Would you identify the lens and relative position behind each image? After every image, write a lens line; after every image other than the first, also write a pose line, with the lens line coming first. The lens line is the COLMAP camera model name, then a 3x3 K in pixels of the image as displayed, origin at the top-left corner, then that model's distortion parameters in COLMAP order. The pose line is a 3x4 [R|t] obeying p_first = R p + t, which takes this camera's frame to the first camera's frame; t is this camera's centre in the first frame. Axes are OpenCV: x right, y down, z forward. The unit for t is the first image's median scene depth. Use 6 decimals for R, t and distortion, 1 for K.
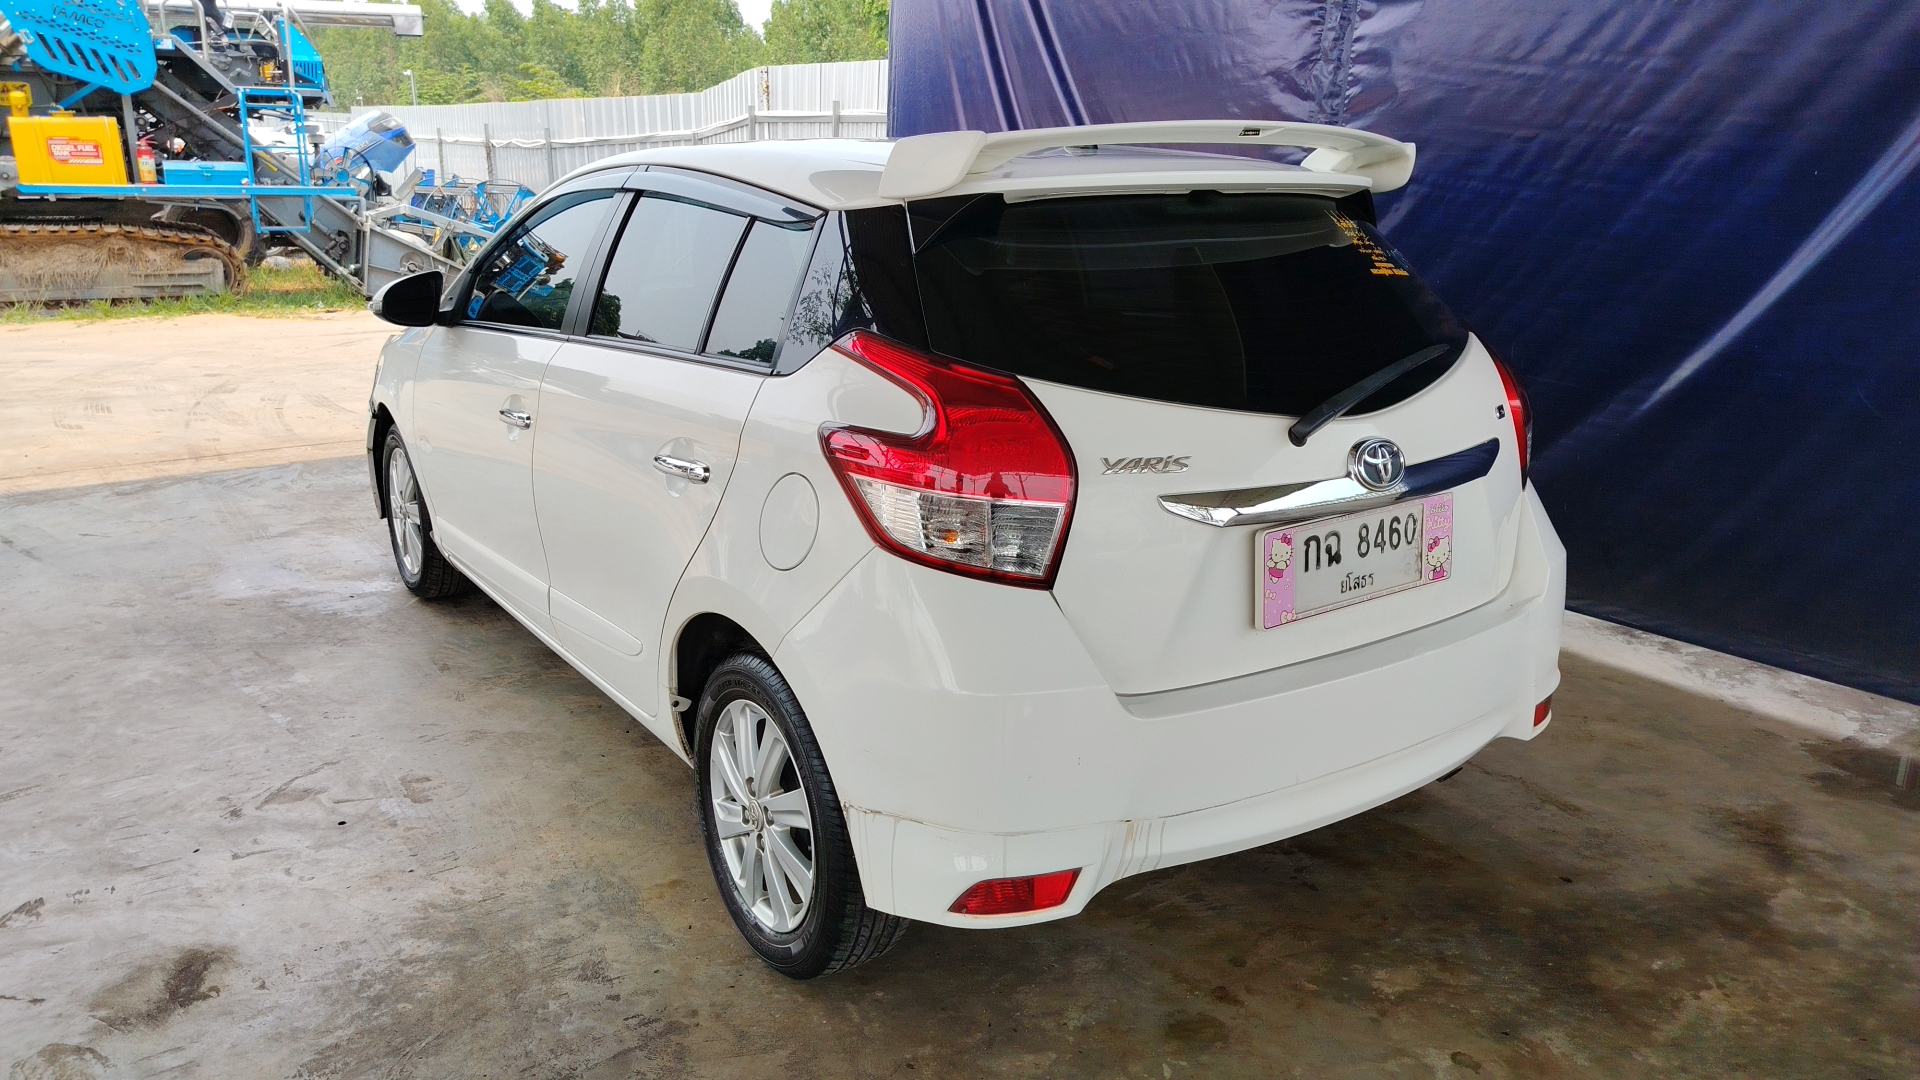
lens RADIAL K [[1409.3, 0, 947.5], [0, 1409.3, 483.6], [0, 0, 1]] dist [-0.002493, -0.000090]
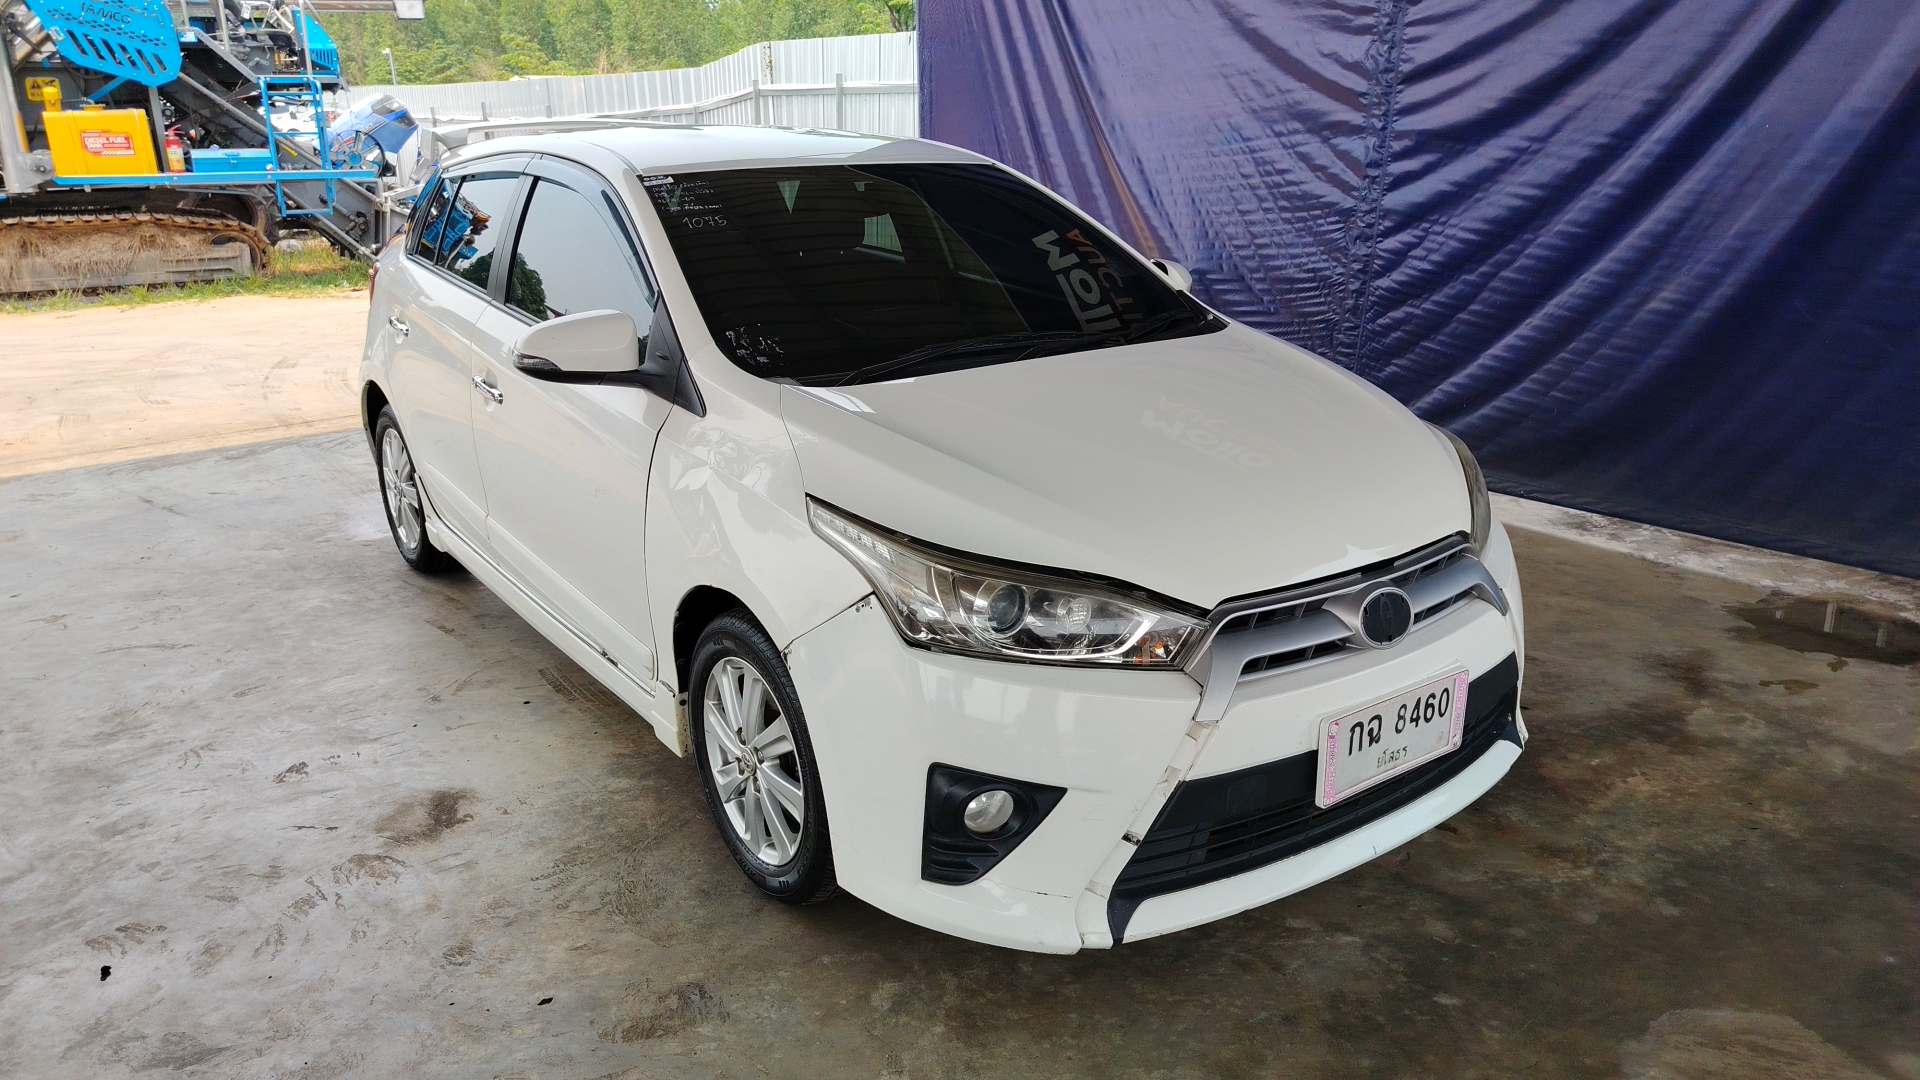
lens RADIAL K [[1354.5, 0, 960.4], [0, 1354.5, 486.7], [0, 0, 1]] dist [0.001644, -0.004557]
pose [[0.999411, -0.032891, 0.009763, -0.048941], [0.032522, 0.998829, 0.035808, 0.020025], [-0.010930, -0.035469, 0.999311, -0.139435]]
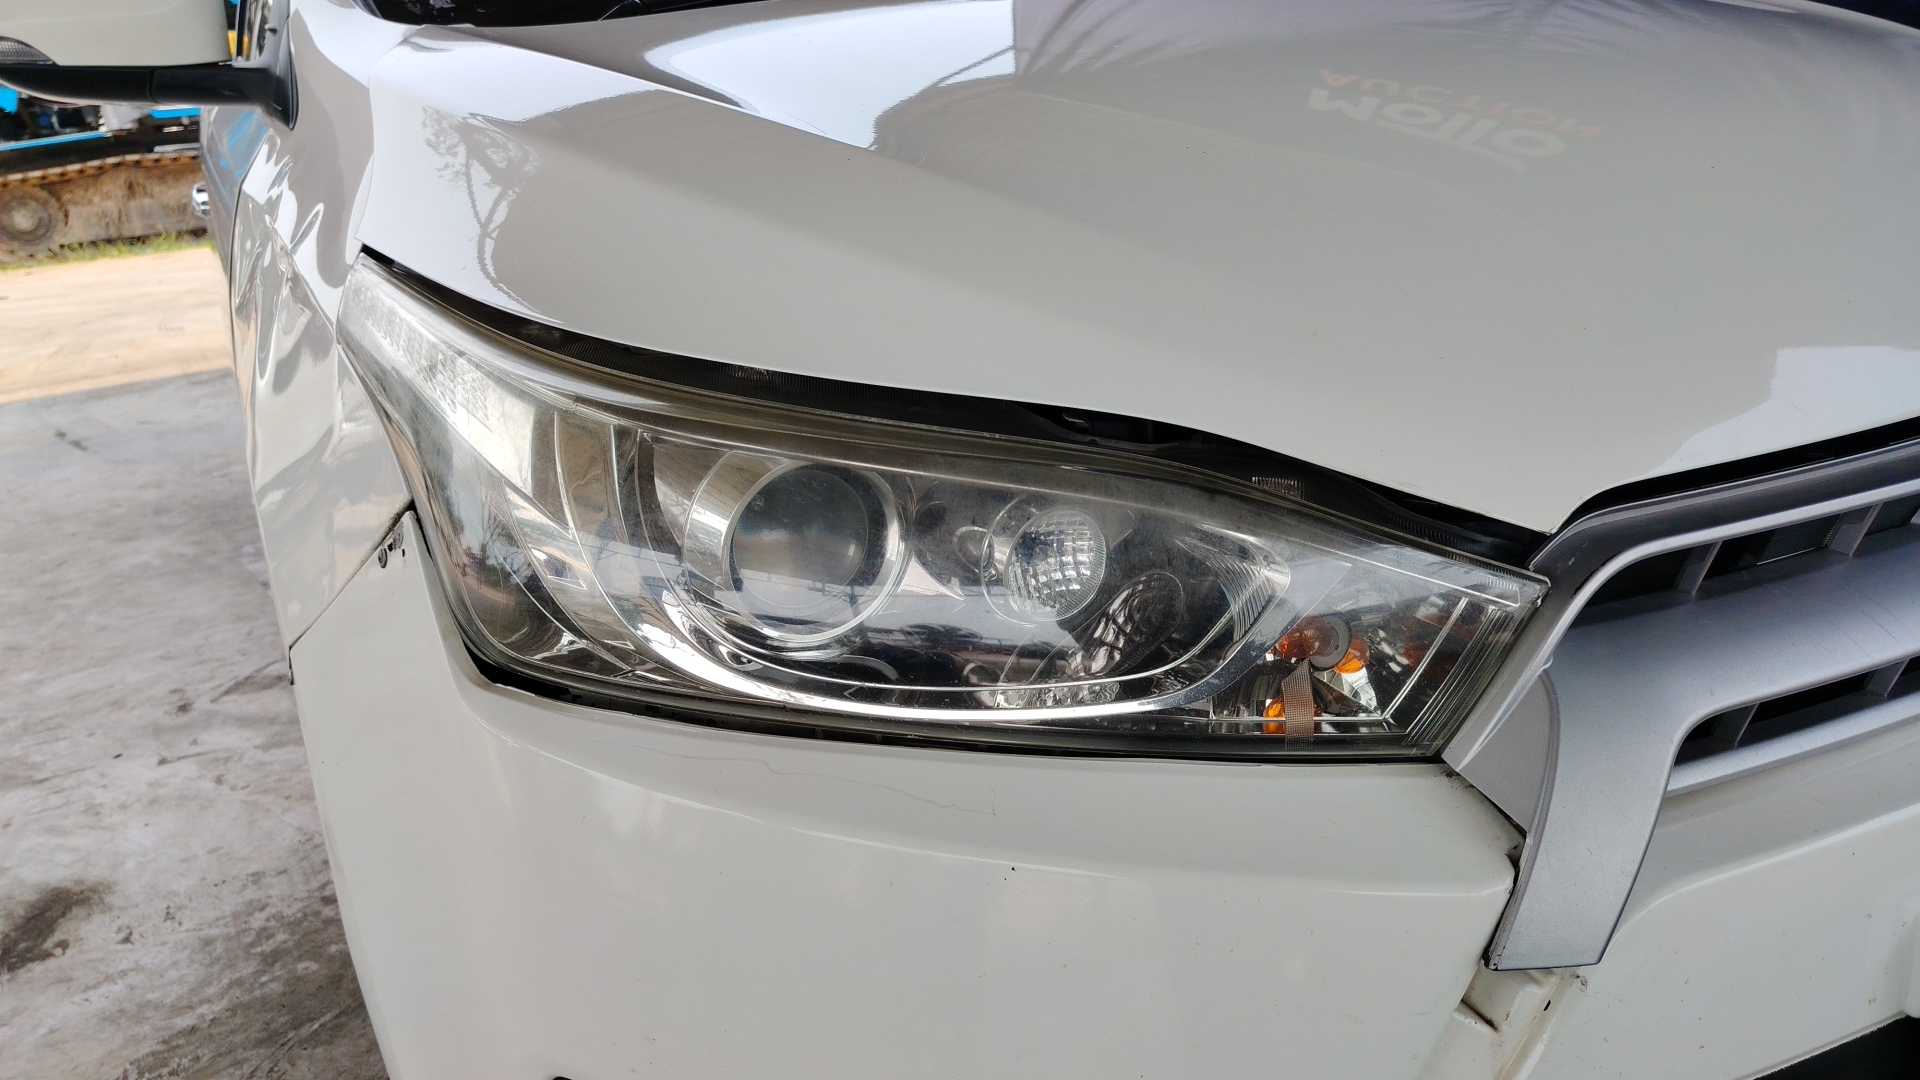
lens RADIAL K [[1462.0, 0, 960.0], [0, 1462.0, 540.0], [0, 0, 1]] dist [-0.011495, -0.005152]
pose [[0.991875, -0.051462, -0.116346, 0.008976], [0.064448, 0.991756, 0.110753, 0.069072], [0.109688, -0.117351, 0.987014, 0.228621]]
